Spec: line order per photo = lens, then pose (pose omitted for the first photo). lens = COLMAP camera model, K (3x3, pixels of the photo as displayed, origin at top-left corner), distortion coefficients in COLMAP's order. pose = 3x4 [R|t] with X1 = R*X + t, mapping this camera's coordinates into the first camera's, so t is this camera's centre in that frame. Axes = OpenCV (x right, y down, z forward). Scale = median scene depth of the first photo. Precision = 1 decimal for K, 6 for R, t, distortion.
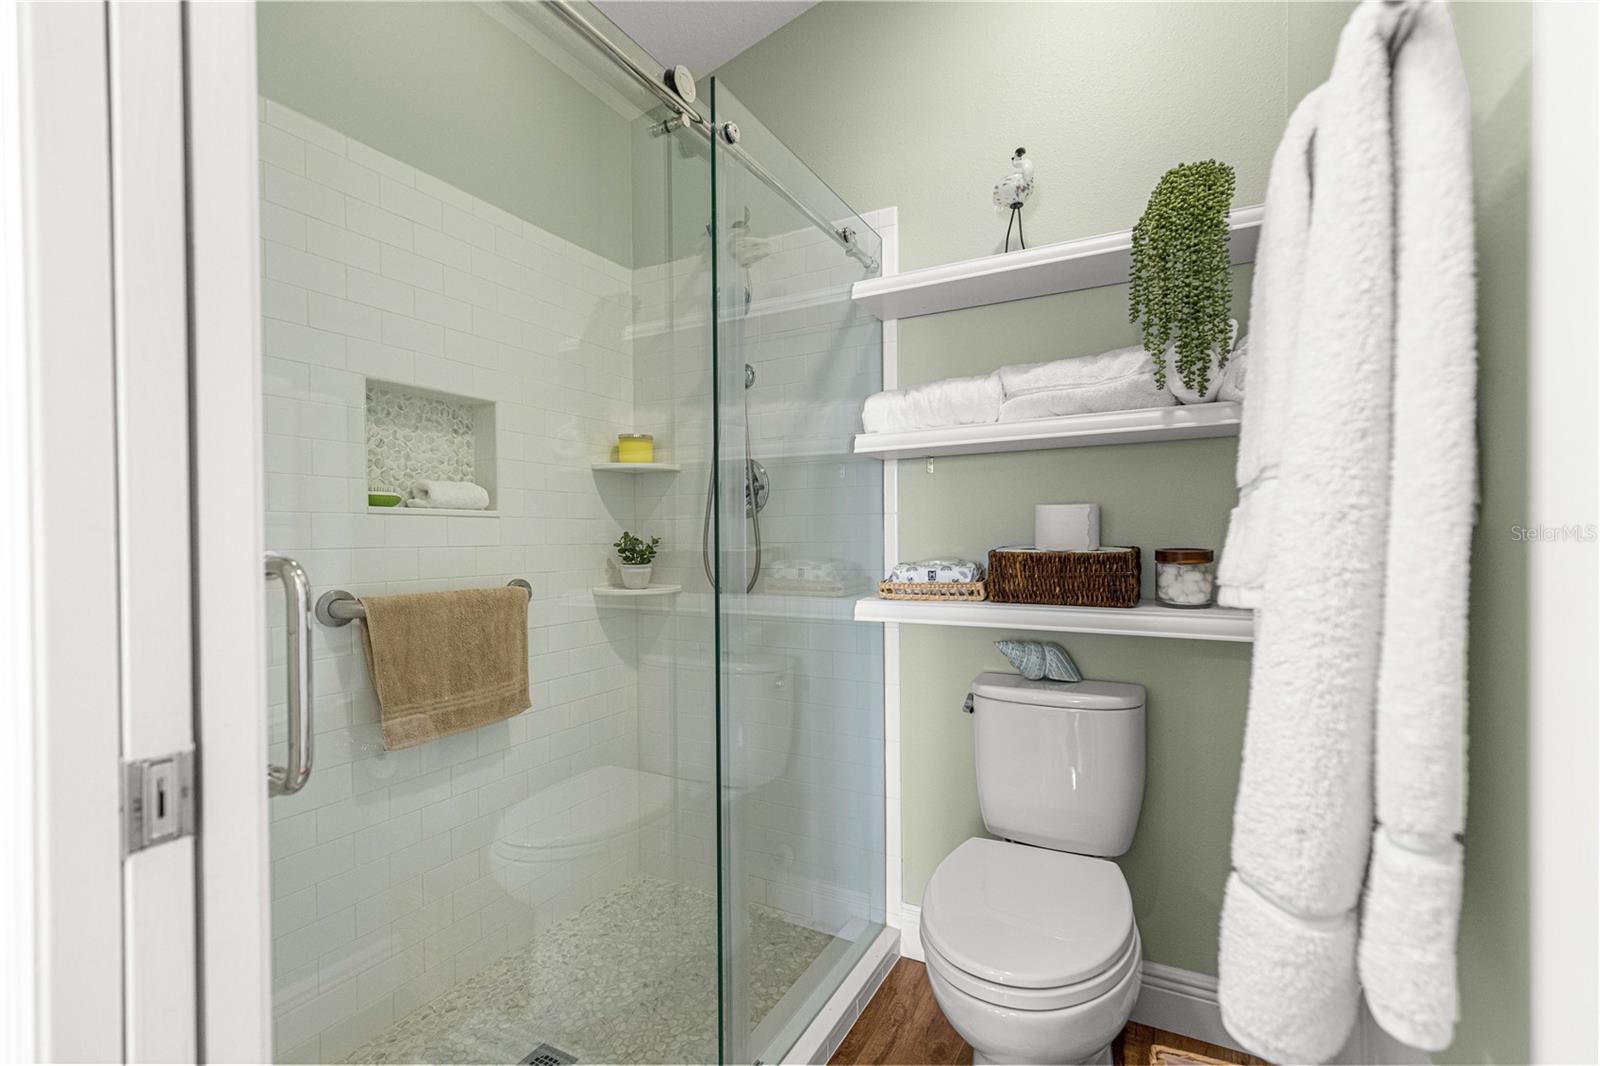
lens RADIAL K [[724.9, 0, 795.9], [0, 724.9, 540.3], [0, 0, 1]] dist [0.010021, -0.003317]
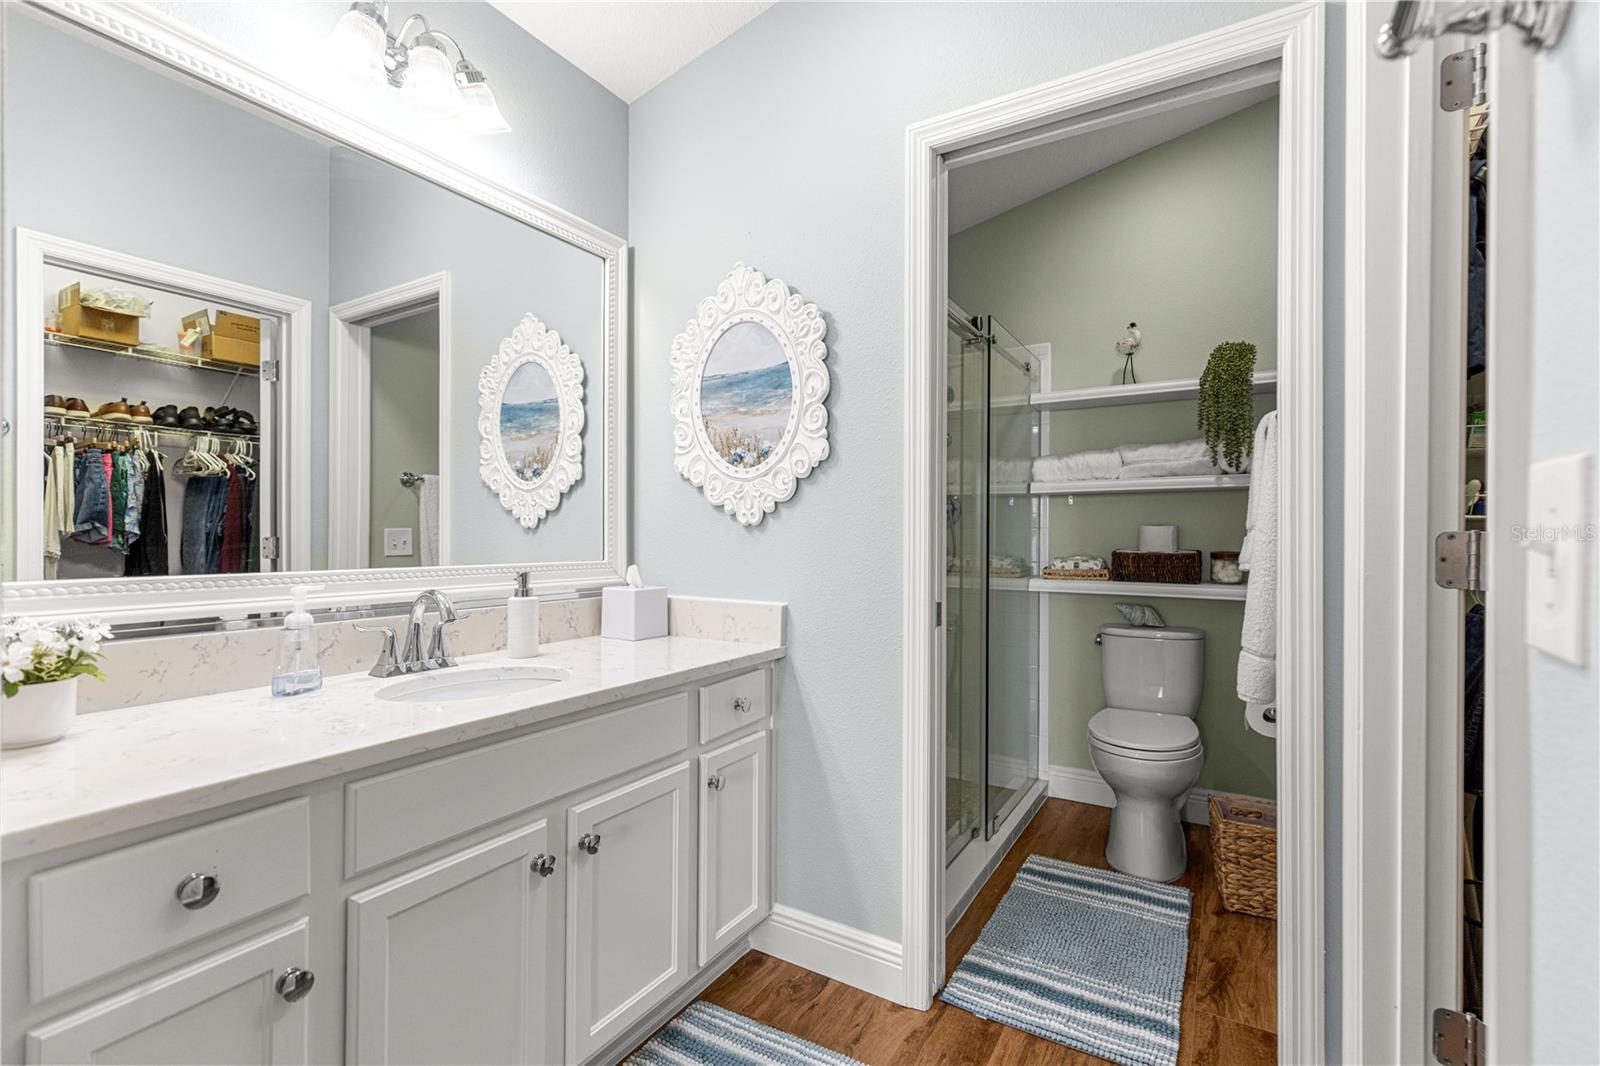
lens RADIAL K [[724.9, 0, 793.3], [0, 724.9, 530.6], [0, 0, 1]] dist [0.010021, -0.003317]
pose [[0.998752, 0.014294, -0.047855, -0.429840], [-0.014882, 0.999818, -0.011953, -0.003326], [0.047675, 0.012650, 0.998783, -0.806496]]
